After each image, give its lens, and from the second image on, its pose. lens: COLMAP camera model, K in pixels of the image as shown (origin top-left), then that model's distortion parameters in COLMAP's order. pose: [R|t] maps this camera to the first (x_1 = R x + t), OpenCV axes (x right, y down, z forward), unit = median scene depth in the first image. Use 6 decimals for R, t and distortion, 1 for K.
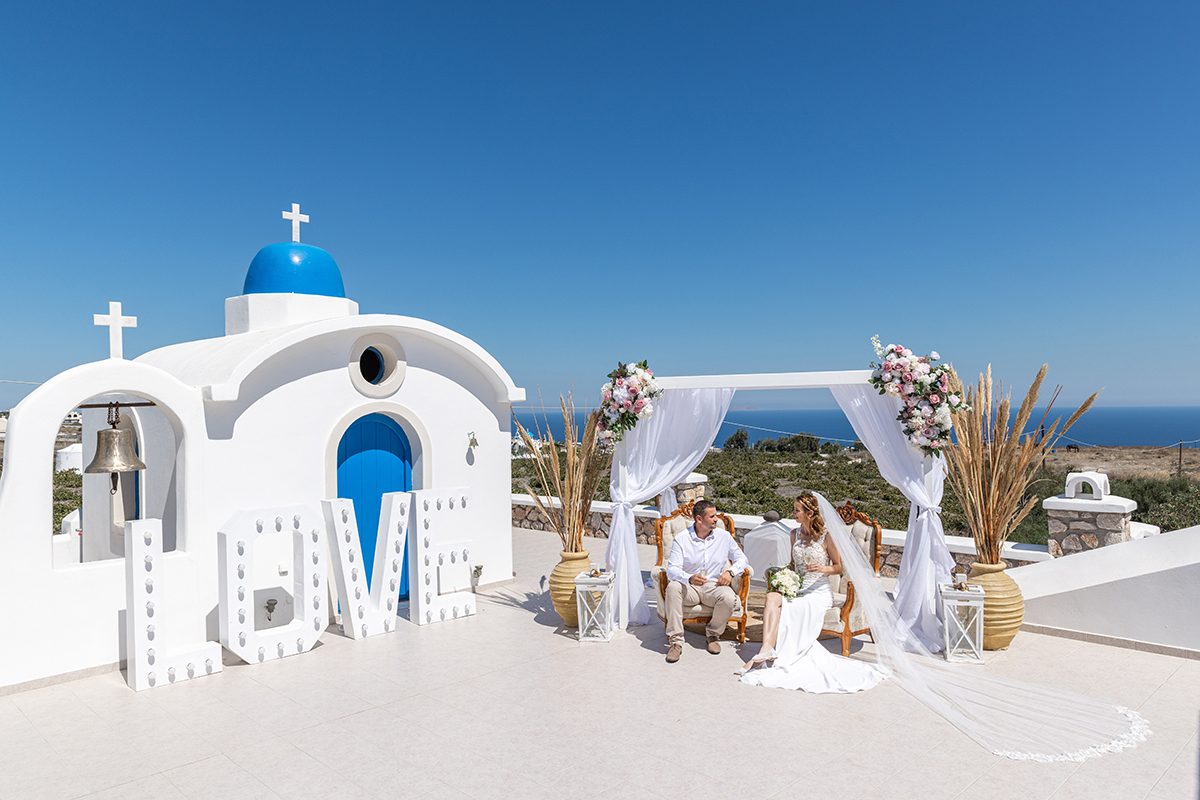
lens RADIAL K [[796.3, 0, 600.0], [0, 796.3, 400.0], [0, 0, 1]] dist [0.029721, 0.000401]
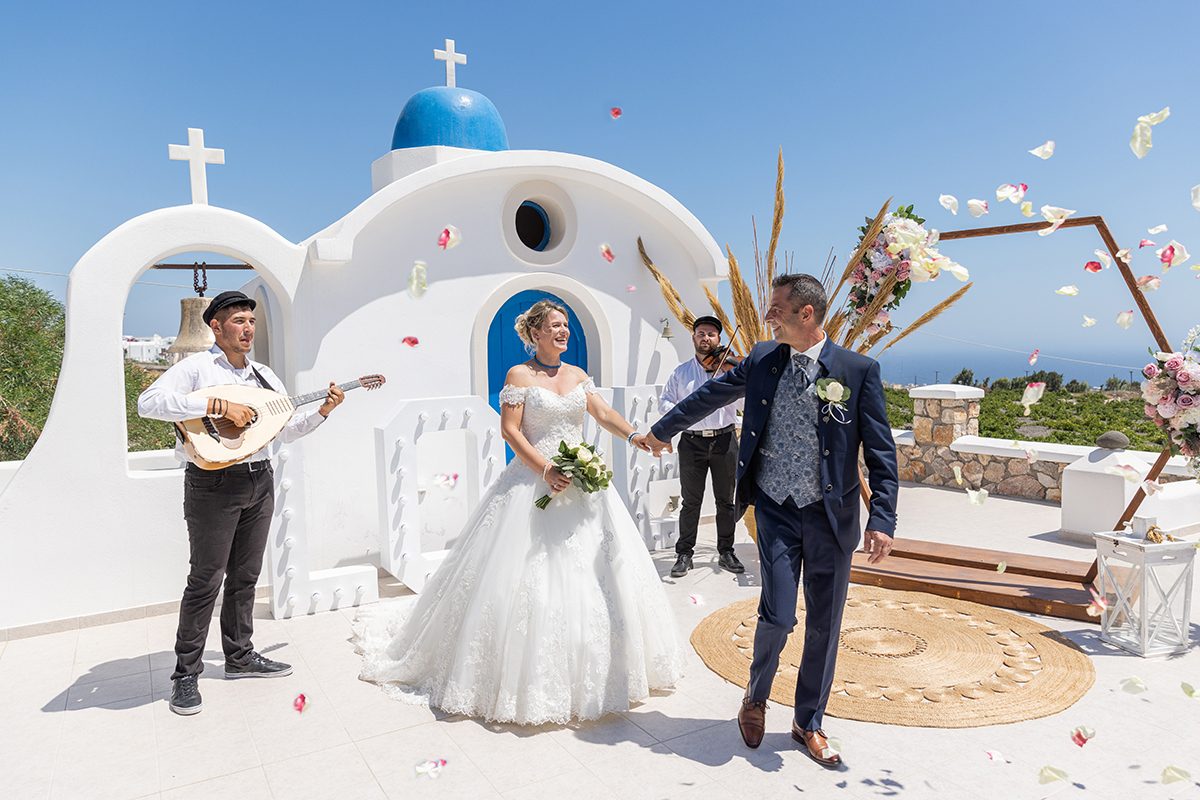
lens RADIAL K [[796.3, 0, 600.0], [0, 796.3, 400.0], [0, 0, 1]] dist [0.029721, 0.000401]
pose [[0.967718, 0.013842, -0.251656, -0.041294], [0.006576, 0.996764, 0.080113, 0.072929], [0.251950, -0.079182, 0.964495, 0.342484]]
